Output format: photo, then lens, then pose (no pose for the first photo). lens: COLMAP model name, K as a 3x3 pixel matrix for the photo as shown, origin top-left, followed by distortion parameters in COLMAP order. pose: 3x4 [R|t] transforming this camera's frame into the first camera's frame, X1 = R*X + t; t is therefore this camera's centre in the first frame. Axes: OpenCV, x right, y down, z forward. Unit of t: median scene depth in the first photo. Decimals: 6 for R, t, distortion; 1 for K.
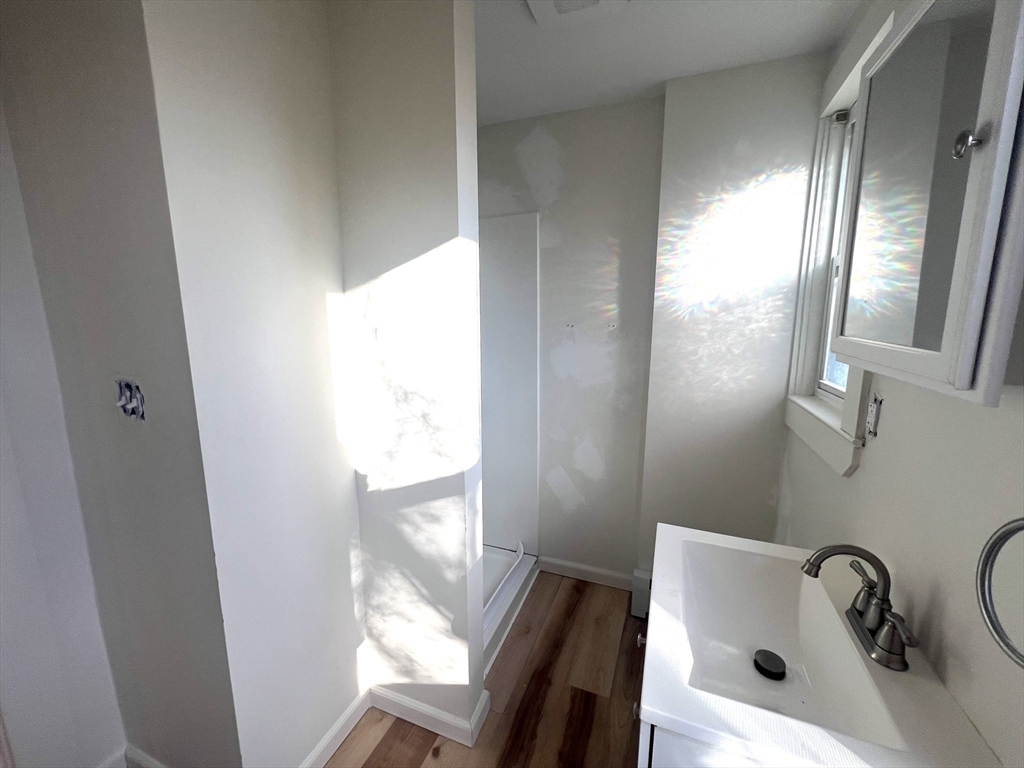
lens RADIAL K [[410.0, 0, 514.7], [0, 410.0, 387.1], [0, 0, 1]] dist [-0.002857, 0.000815]
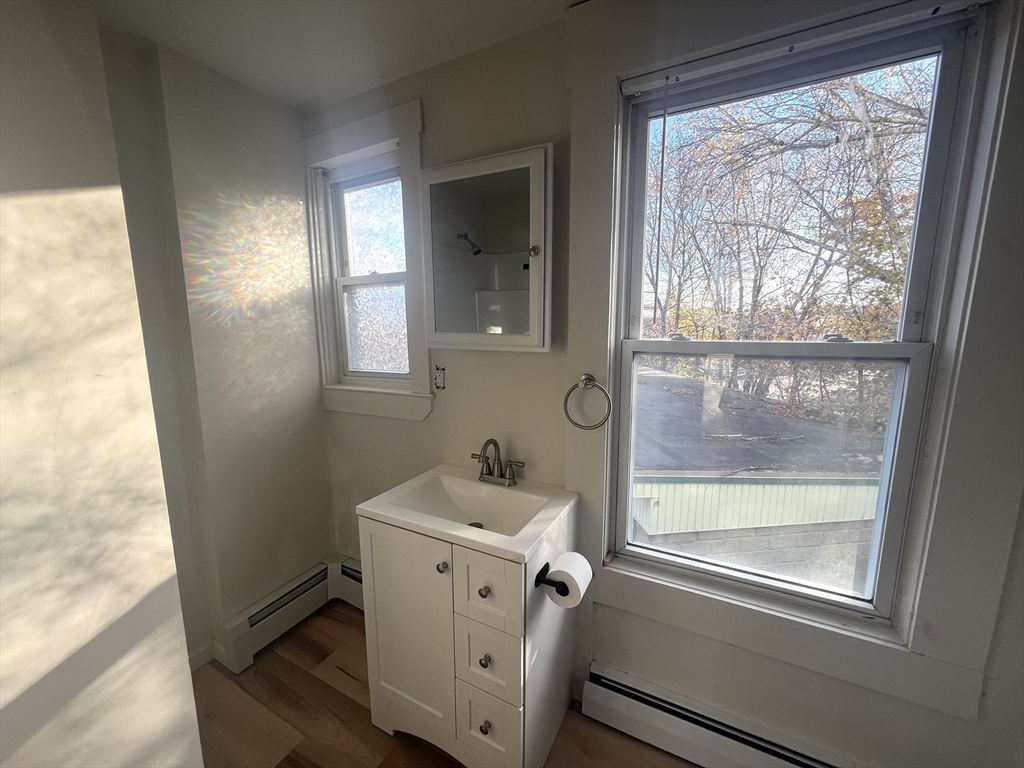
lens RADIAL K [[410.0, 0, 509.7], [0, 410.0, 386.1], [0, 0, 1]] dist [-0.002857, 0.000815]
pose [[0.117365, -0.153941, 0.981085, -0.453486], [0.179552, 0.974921, 0.131494, -0.041147], [-0.976722, 0.160723, 0.142062, 0.272744]]
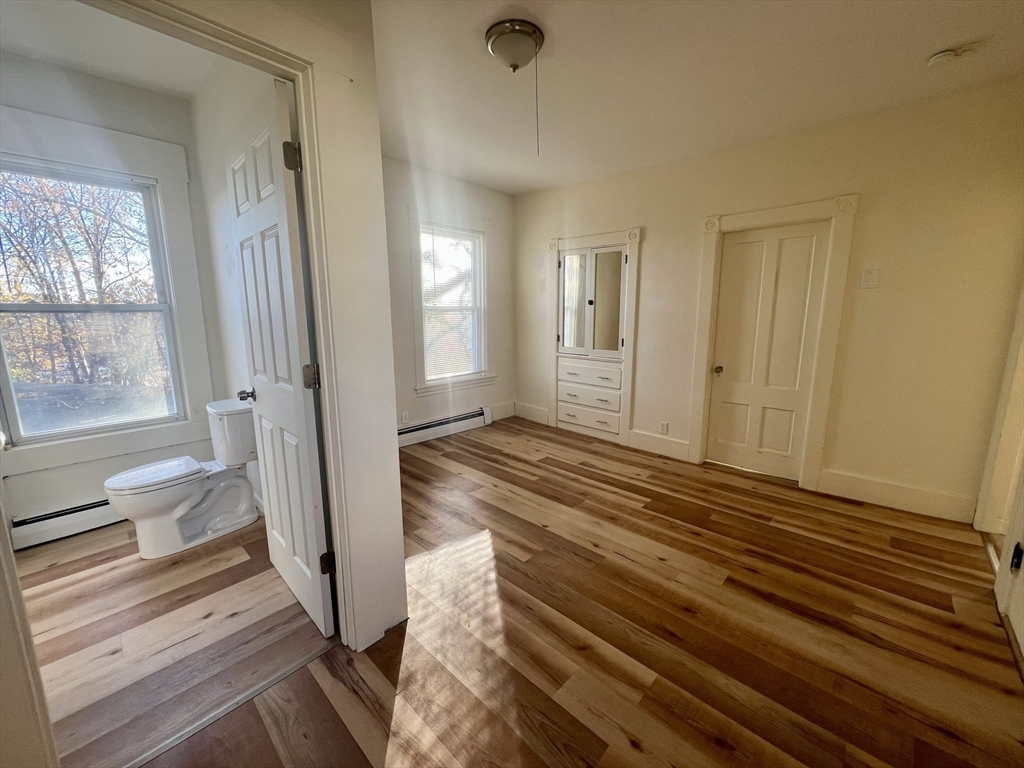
lens RADIAL K [[410.0, 0, 516.6], [0, 410.0, 383.6], [0, 0, 1]] dist [-0.002857, 0.000815]
pose [[-0.929160, -0.061281, 0.364564, -1.661404], [0.067472, 0.941488, 0.330224, -0.054132], [-0.363469, 0.331429, -0.870658, 0.748126]]
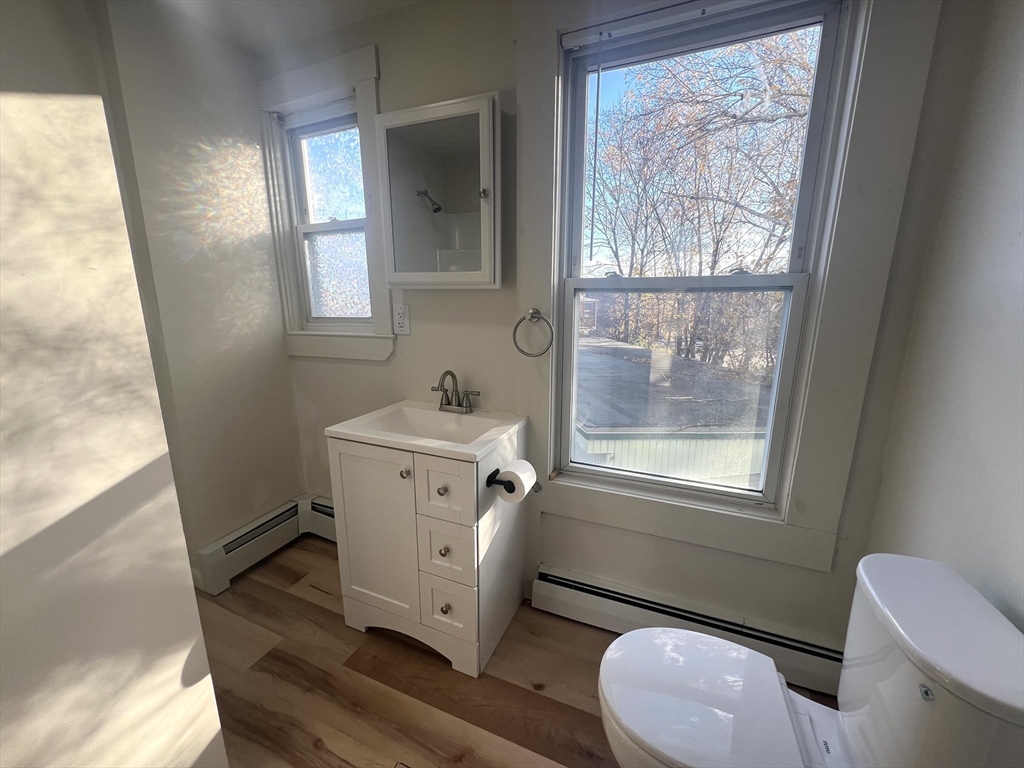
lens RADIAL K [[410.0, 0, 510.7], [0, 410.0, 386.2], [0, 0, 1]] dist [-0.002857, 0.000815]
pose [[0.036704, -0.212244, 0.976527, -0.562481], [0.175643, 0.963344, 0.202777, 0.043084], [-0.983769, 0.164078, 0.072638, 0.246348]]
